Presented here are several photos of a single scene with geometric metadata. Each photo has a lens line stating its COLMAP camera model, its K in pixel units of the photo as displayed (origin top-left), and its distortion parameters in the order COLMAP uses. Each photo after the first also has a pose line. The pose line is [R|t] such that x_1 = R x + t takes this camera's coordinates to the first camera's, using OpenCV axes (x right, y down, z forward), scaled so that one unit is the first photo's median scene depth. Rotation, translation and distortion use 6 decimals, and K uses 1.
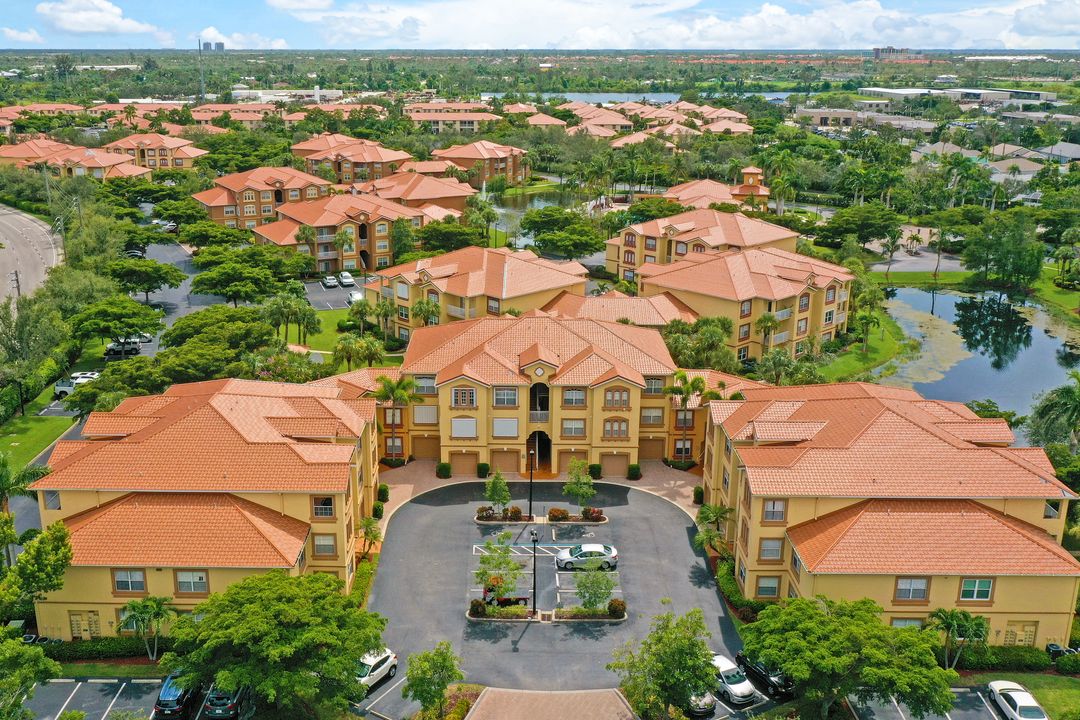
lens RADIAL K [[998.2, 0, 540.0], [0, 998.2, 360.0], [0, 0, 1]] dist [0.007649, -0.009180]
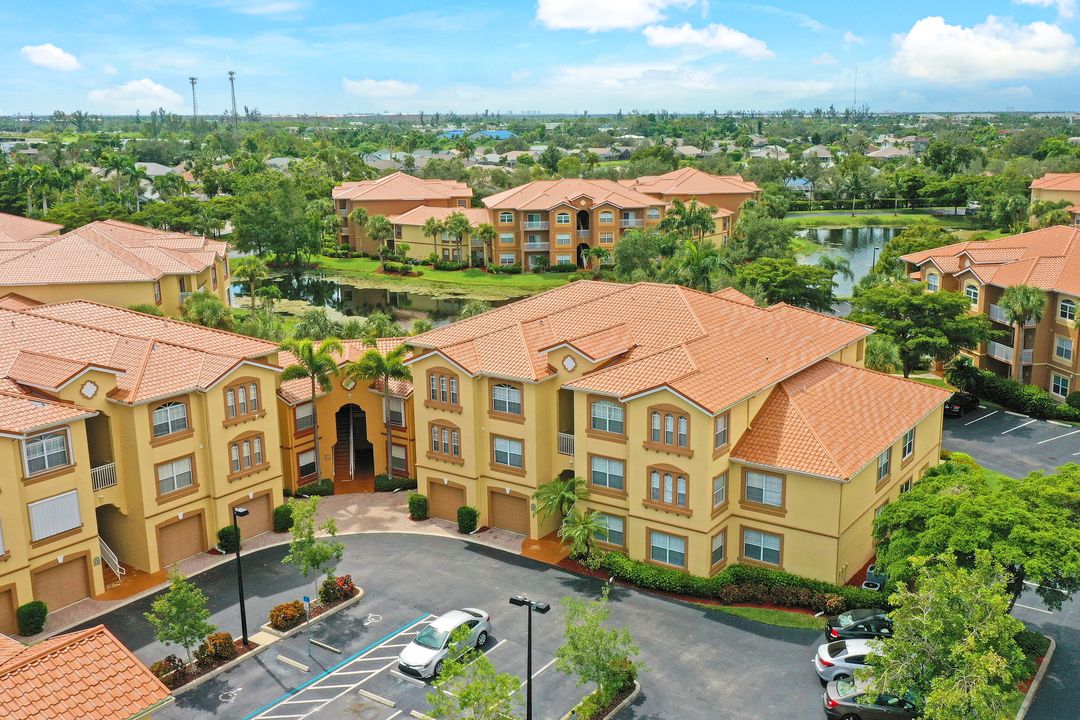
lens RADIAL K [[998.2, 0, 540.0], [0, 998.2, 360.0], [0, 0, 1]] dist [0.007649, -0.009180]
pose [[0.593223, -0.200919, 0.779563, -0.260780], [0.254593, 0.965477, 0.055099, 0.027618], [-0.763721, 0.165785, 0.623896, 0.499822]]
